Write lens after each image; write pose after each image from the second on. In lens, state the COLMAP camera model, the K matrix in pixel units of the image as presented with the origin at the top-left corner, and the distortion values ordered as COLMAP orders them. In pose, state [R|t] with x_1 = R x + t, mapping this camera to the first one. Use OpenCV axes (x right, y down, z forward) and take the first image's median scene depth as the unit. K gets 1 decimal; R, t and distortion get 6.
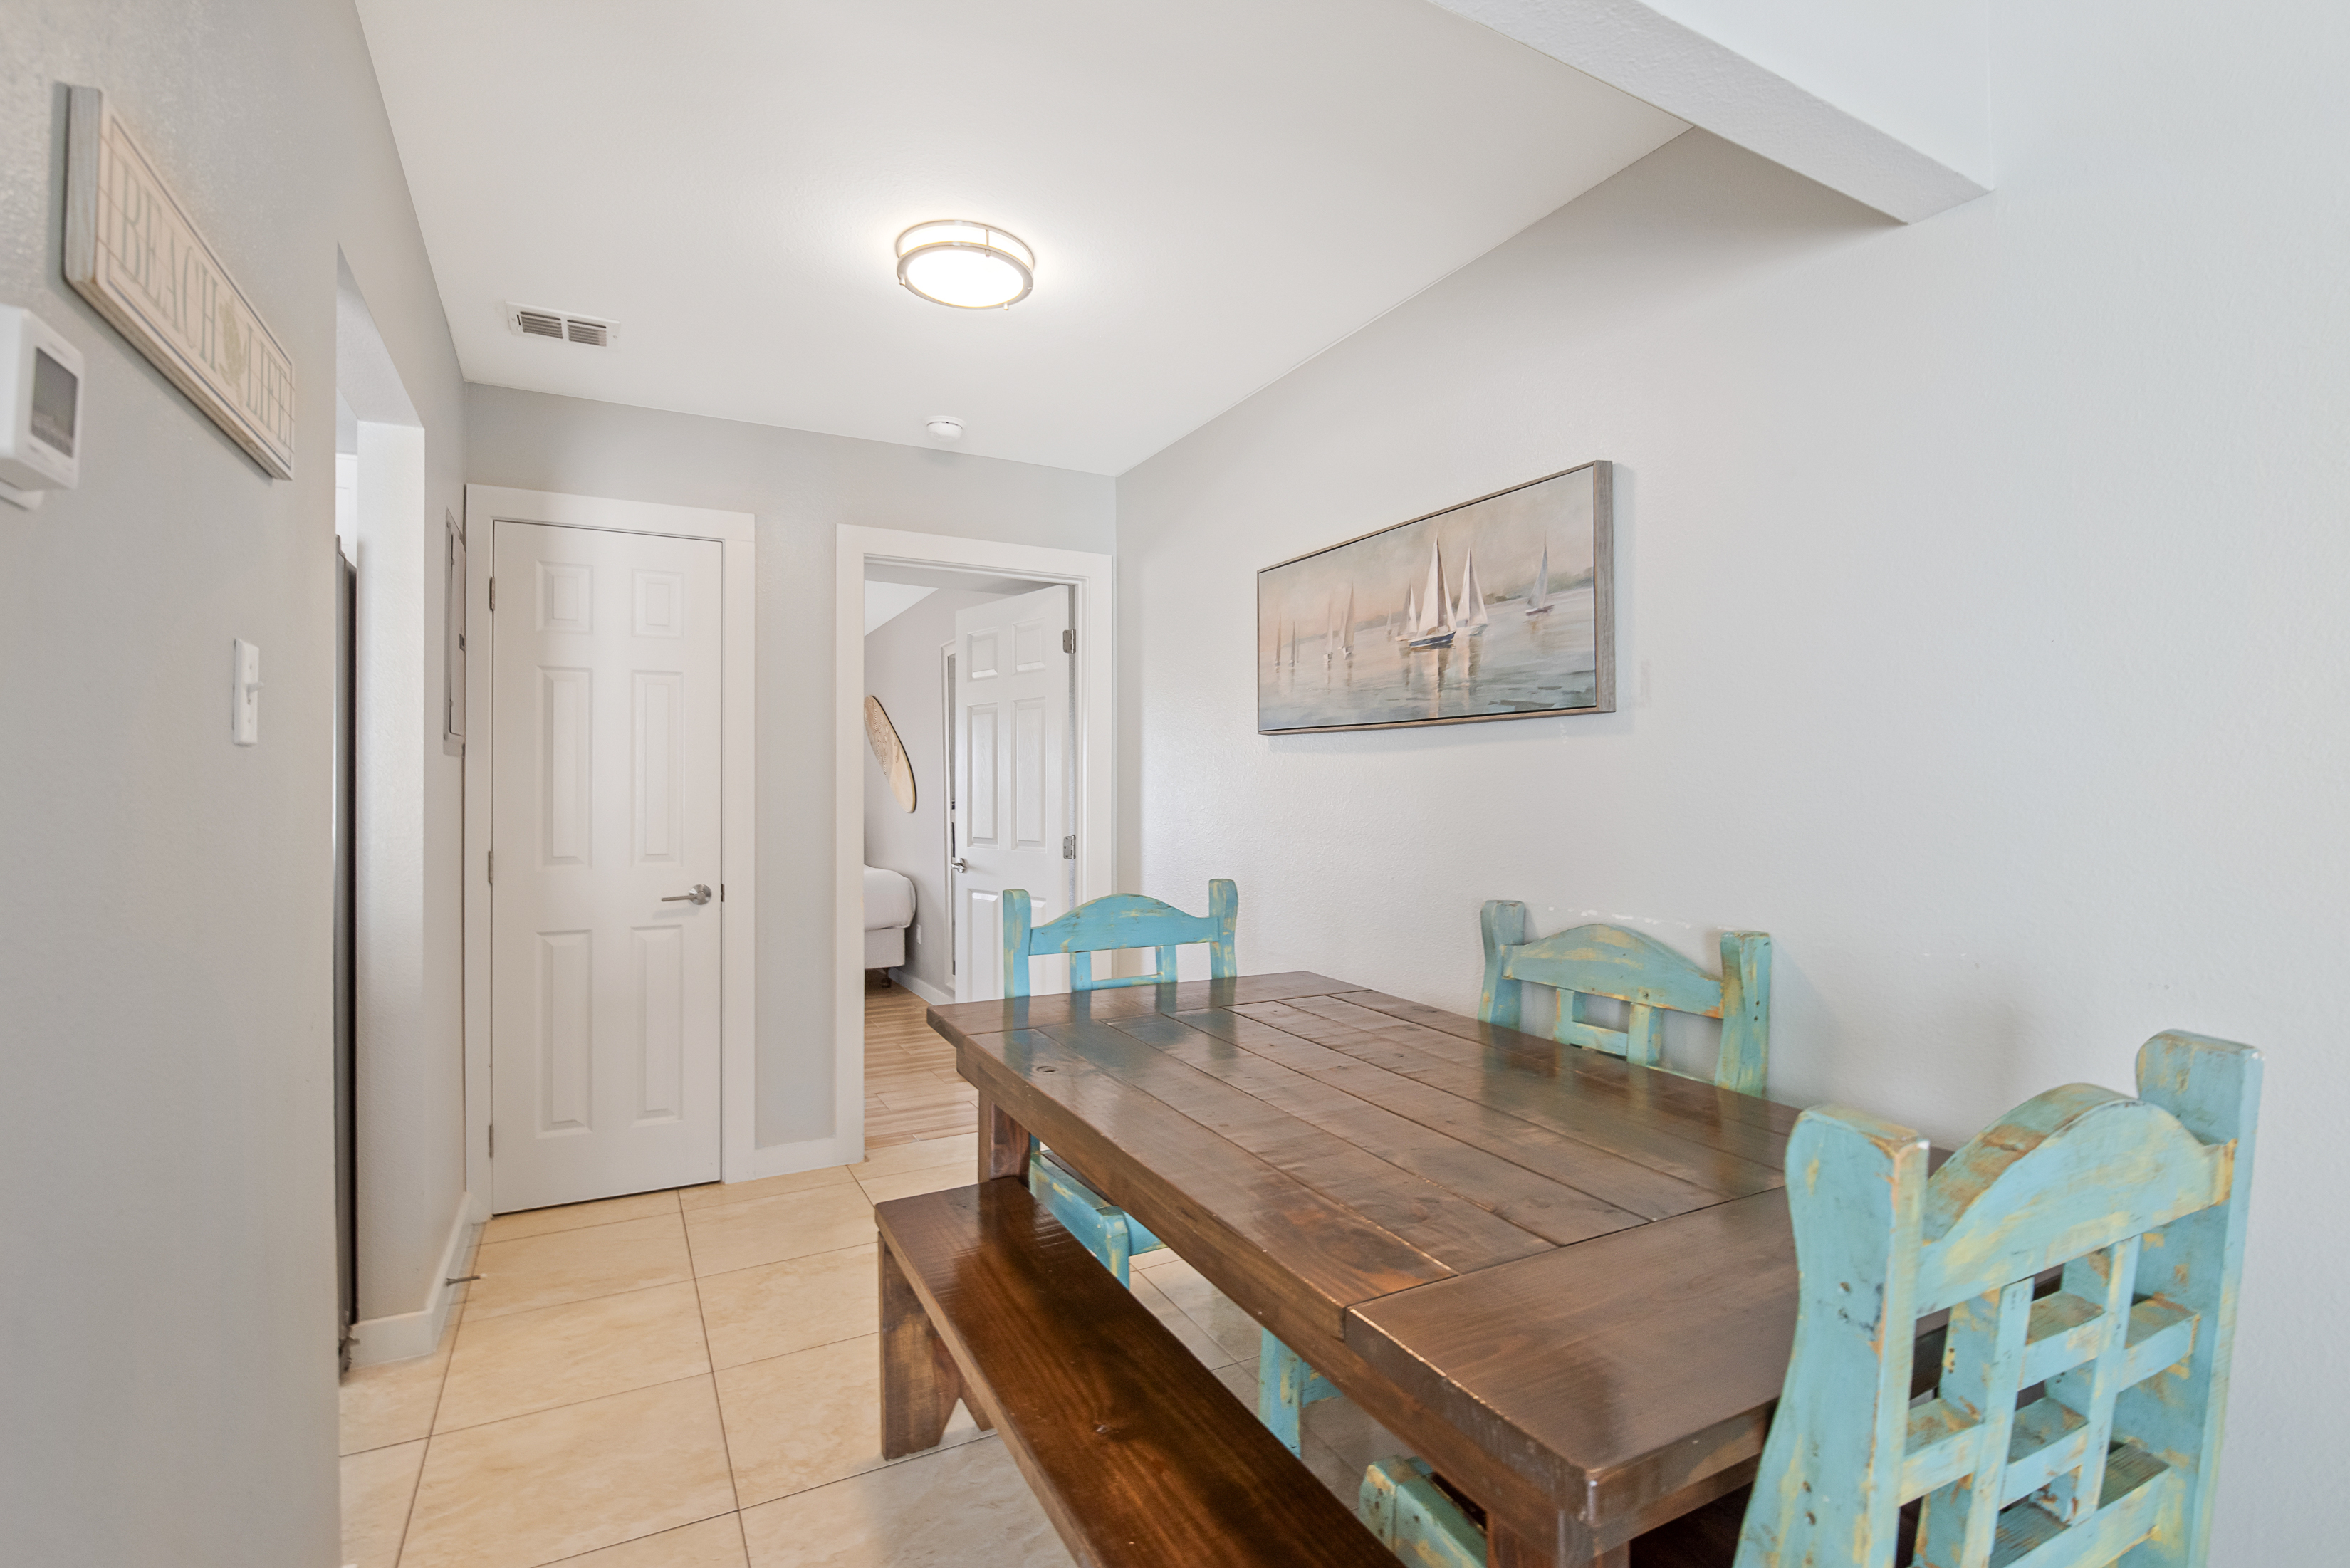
lens RADIAL K [[1082.2, 0, 1205.7], [0, 1082.2, 775.4], [0, 0, 1]] dist [-0.000387, 0.015026]
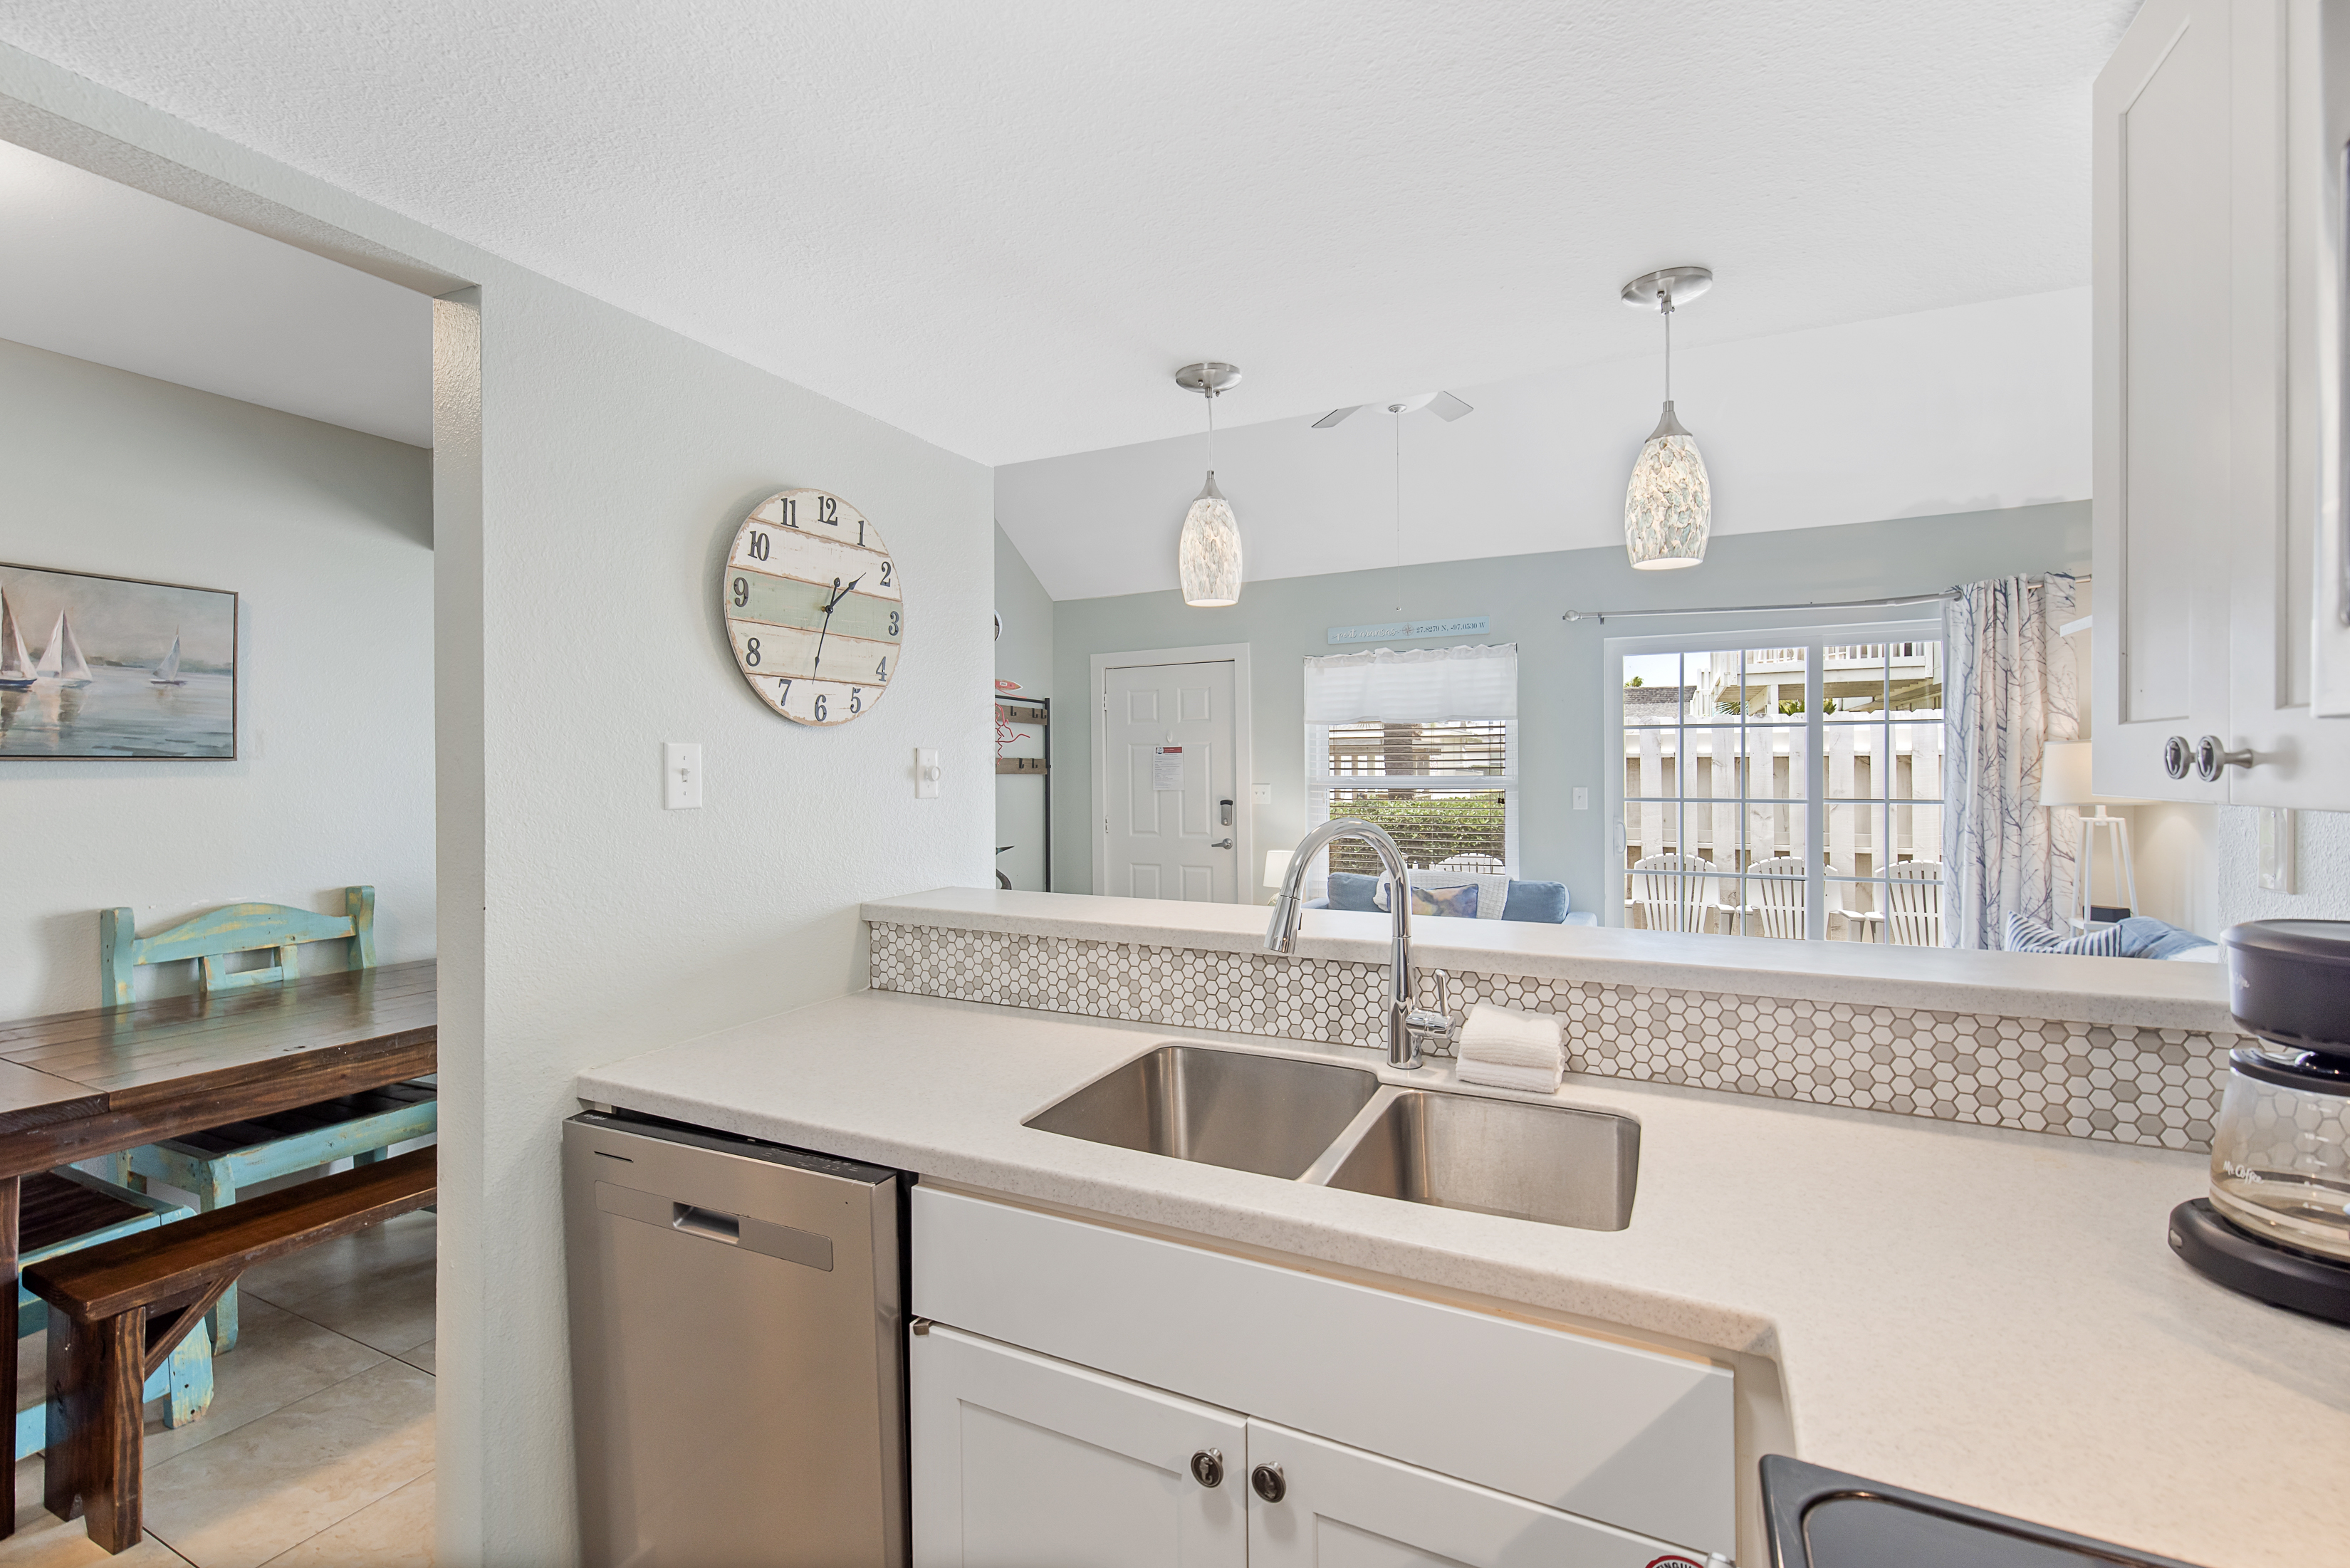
lens RADIAL K [[1016.8, 0, 1166.7], [0, 1016.8, 767.9], [0, 0, 1]] dist [0.019985, -0.000029]
pose [[-0.568020, 0.002022, 0.823012, -1.415114], [-0.005463, 0.999966, -0.006227, -0.044725], [-0.822996, -0.008033, -0.567990, 0.699945]]
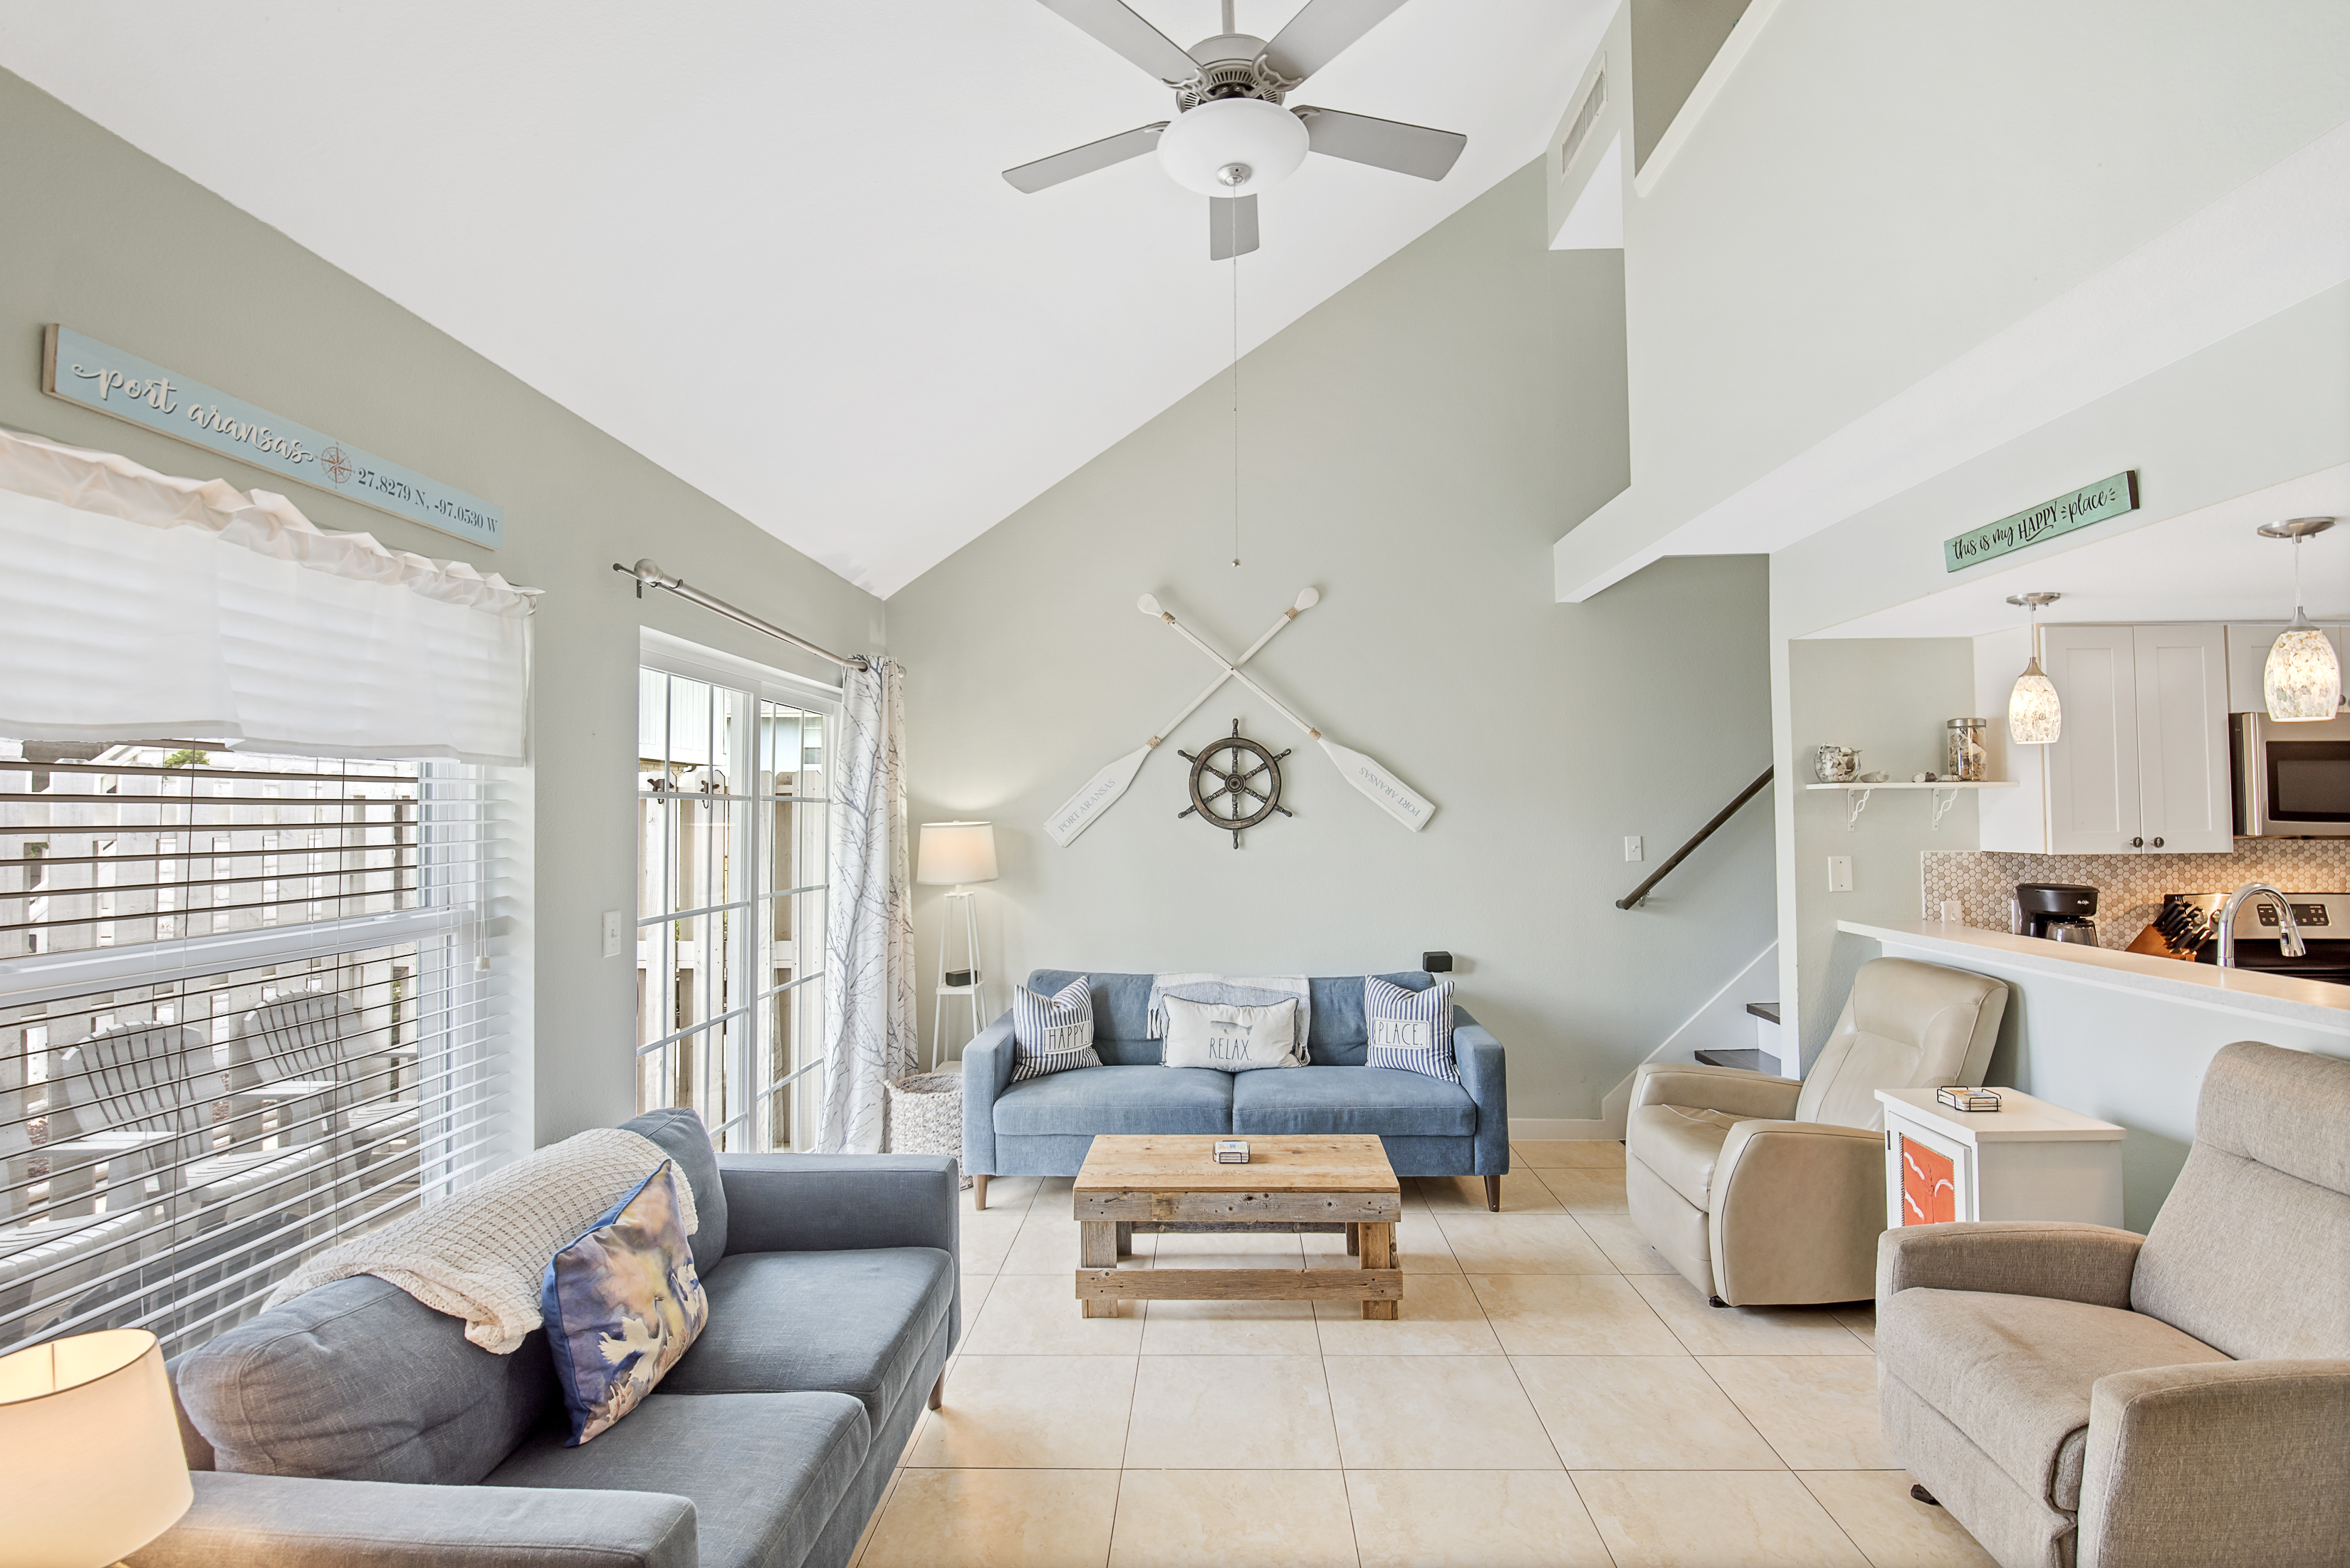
lens RADIAL K [[1040.8, 0, 1184.4], [0, 1040.8, 787.6], [0, 0, 1]] dist [-0.001605, -0.010007]
pose [[-0.513191, -0.015105, -0.858141, 0.703495], [0.019419, 0.999385, -0.029204, -0.116446], [0.858054, -0.031652, -0.512582, -0.258330]]
